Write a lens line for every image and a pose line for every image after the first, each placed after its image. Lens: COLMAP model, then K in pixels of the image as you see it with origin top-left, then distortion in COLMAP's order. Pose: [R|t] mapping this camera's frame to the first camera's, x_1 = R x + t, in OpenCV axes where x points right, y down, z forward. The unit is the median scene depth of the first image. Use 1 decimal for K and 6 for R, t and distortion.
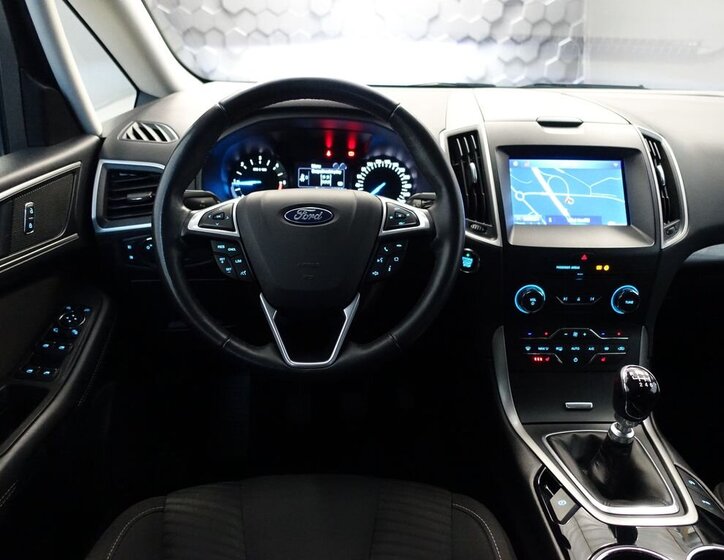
lens RADIAL K [[545.2, 0, 362.0], [0, 545.2, 280.0], [0, 0, 1]] dist [0.010691, -0.006557]
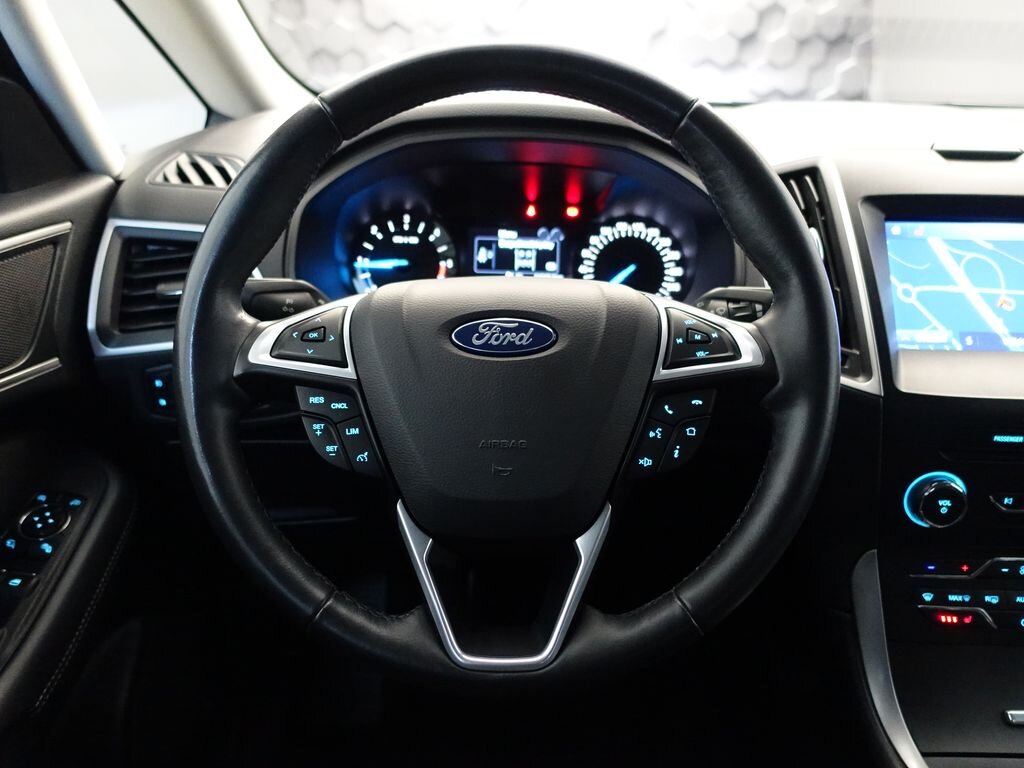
lens RADIAL K [[738.2, 0, 512.0], [0, 738.2, 384.0], [0, 0, 1]] dist [0.001508, 0.001707]
pose [[0.998765, 0.014275, -0.047579, -0.048942], [-0.014937, 0.999796, -0.013587, -0.055914], [0.047375, 0.014281, 0.998775, 0.302912]]
